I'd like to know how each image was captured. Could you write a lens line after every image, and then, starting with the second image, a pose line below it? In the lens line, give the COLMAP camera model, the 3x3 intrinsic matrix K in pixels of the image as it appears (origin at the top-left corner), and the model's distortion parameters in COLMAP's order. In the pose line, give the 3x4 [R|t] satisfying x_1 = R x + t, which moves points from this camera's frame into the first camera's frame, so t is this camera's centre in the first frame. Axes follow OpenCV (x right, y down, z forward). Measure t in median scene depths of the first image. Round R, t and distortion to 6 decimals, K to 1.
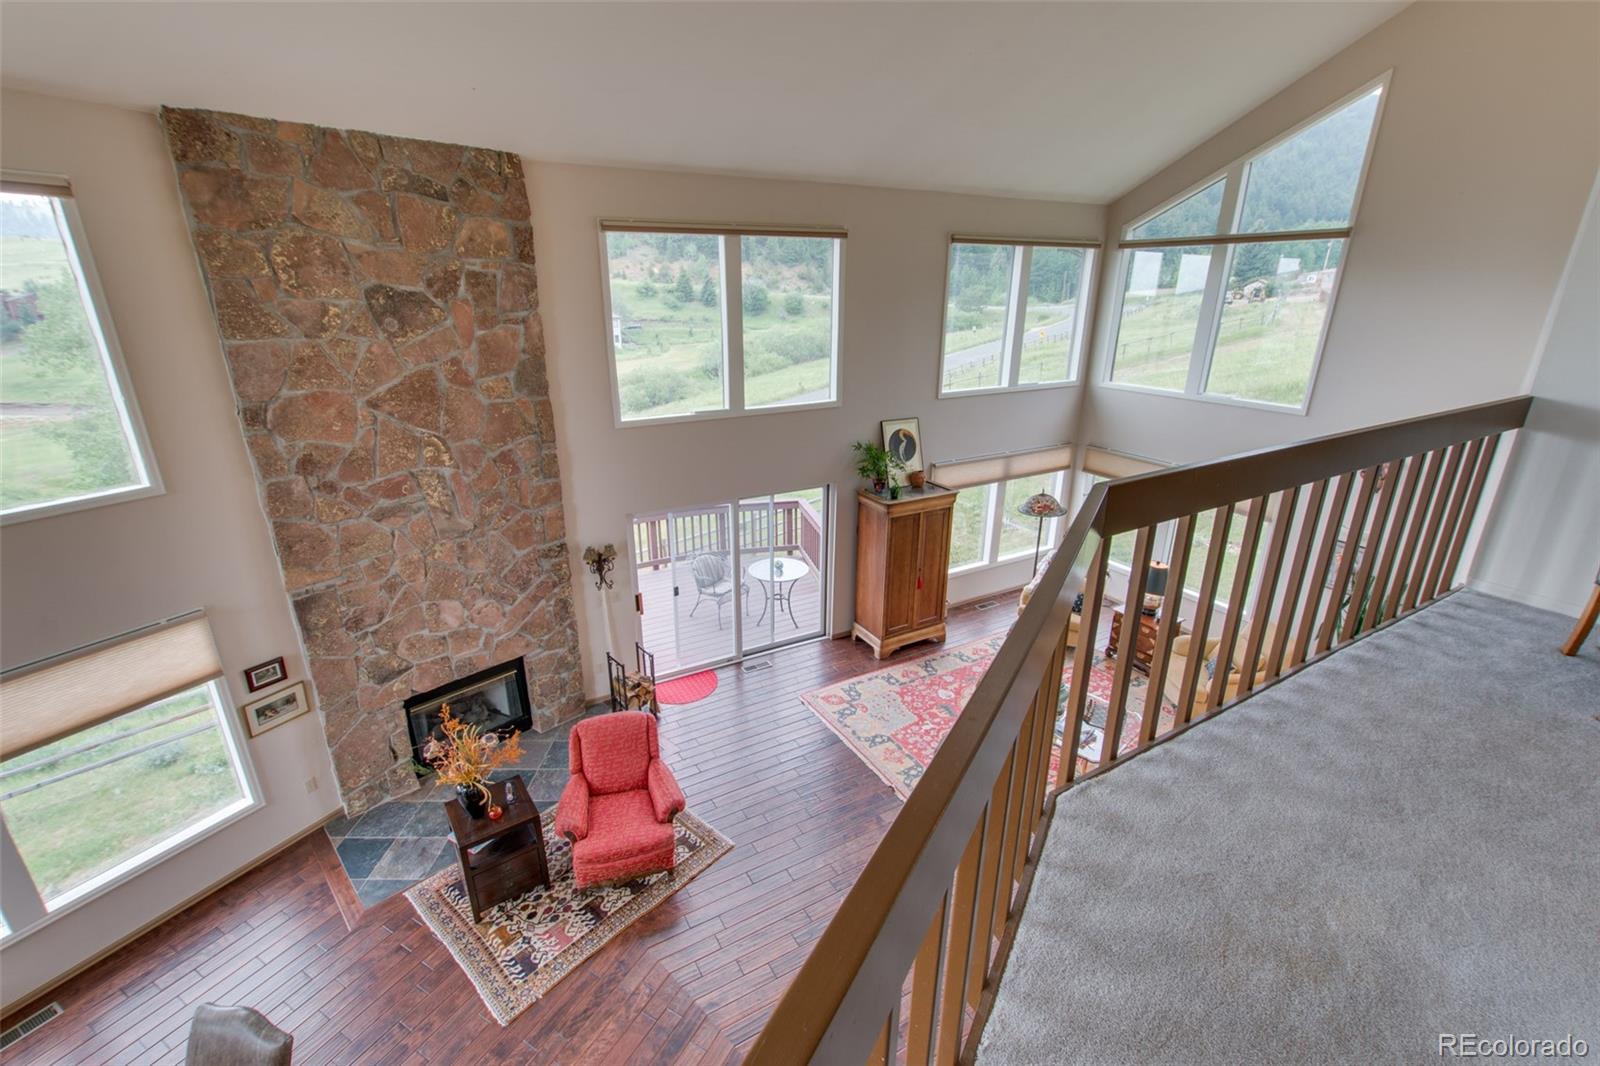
lens RADIAL K [[678.5, 0, 786.3], [0, 678.5, 530.7], [0, 0, 1]] dist [0.003026, 0.000158]
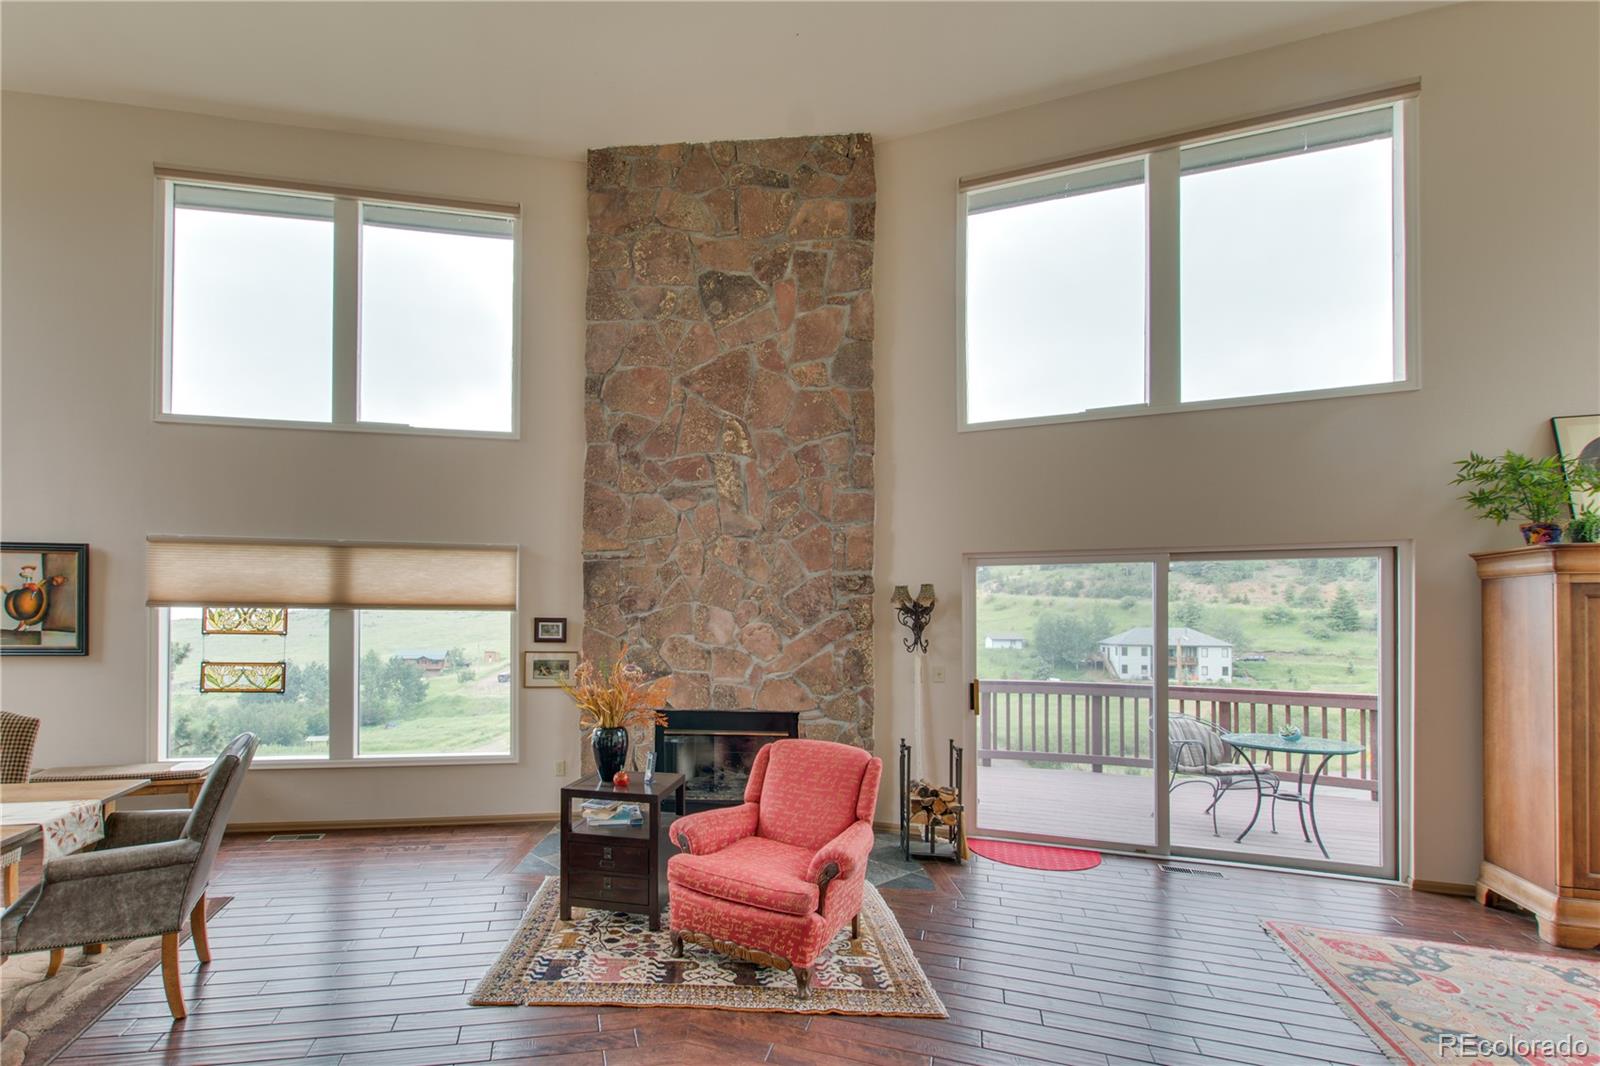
lens RADIAL K [[726.5, 0, 687.8], [0, 726.5, 605.3], [0, 0, 1]] dist [0.000337, 0.000214]
pose [[0.641829, -0.005863, -0.766825, 0.204829], [-0.260884, 0.938655, -0.225535, 0.342059], [0.721107, 0.344807, 0.600927, 0.433514]]
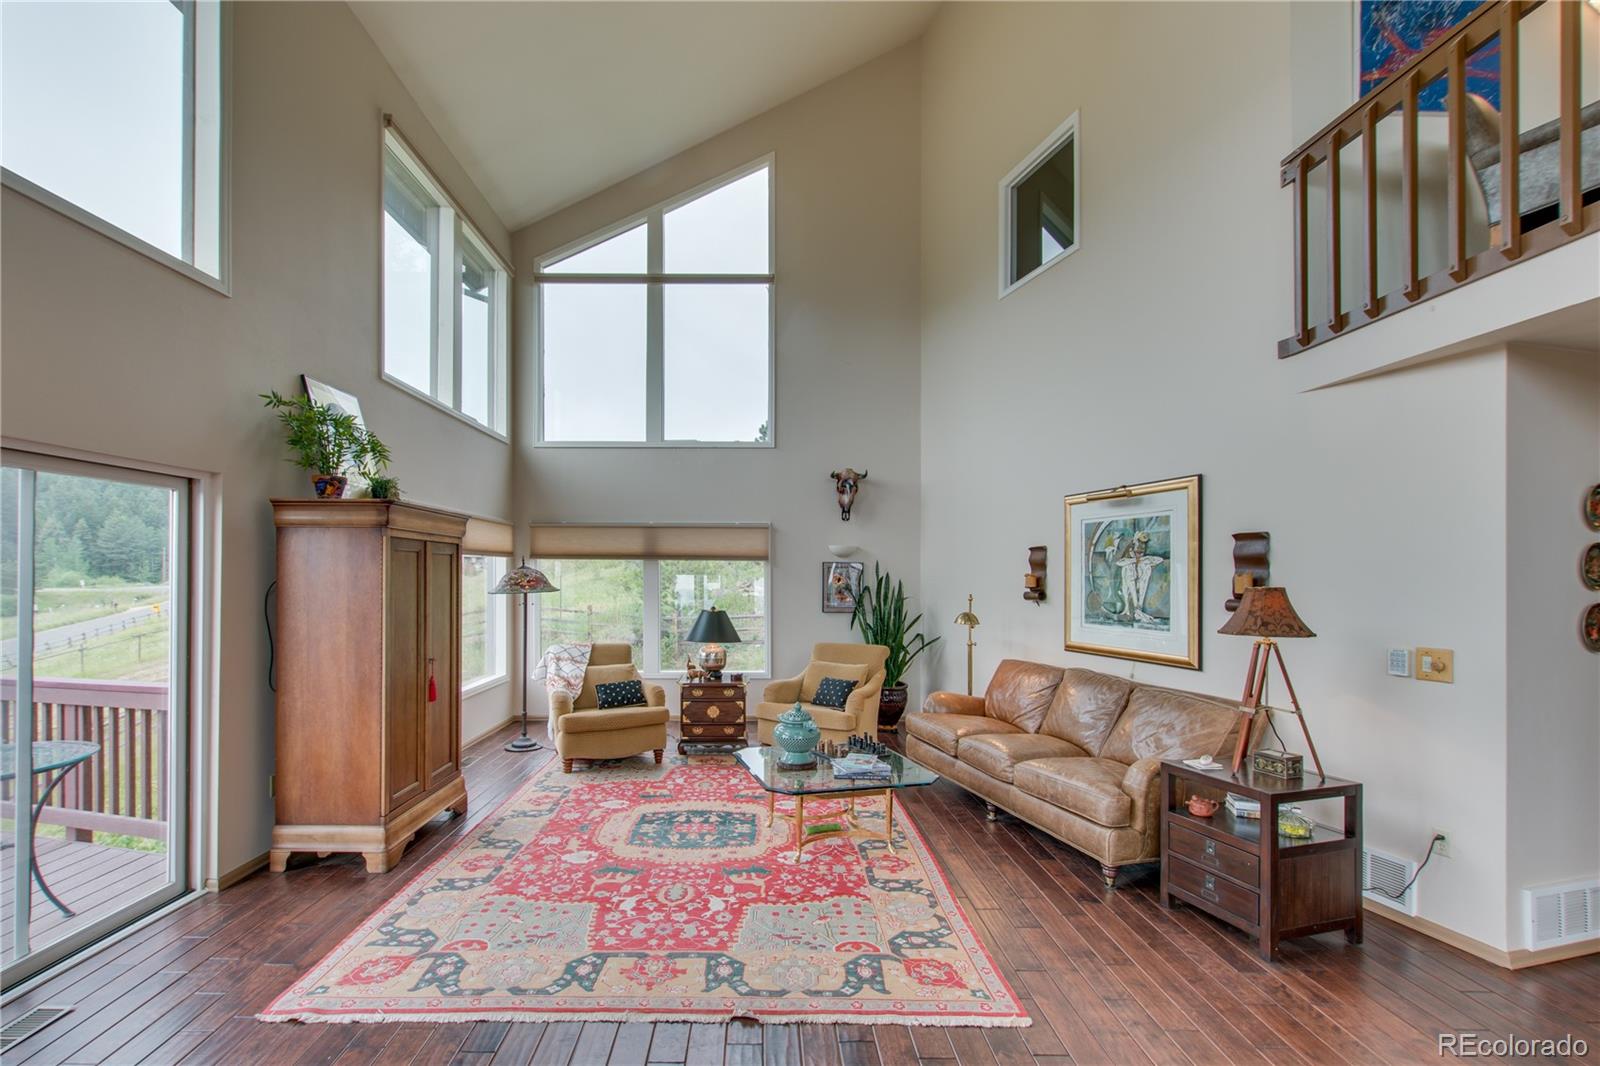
lens RADIAL K [[712.8, 0, 759.3], [0, 712.8, 578.0], [0, 0, 1]] dist [-0.001643, -0.000155]
pose [[0.483292, 0.001933, 0.875457, -0.219977], [0.283616, 0.945722, -0.158657, 0.223868], [-0.828246, 0.324972, 0.456511, 0.780137]]
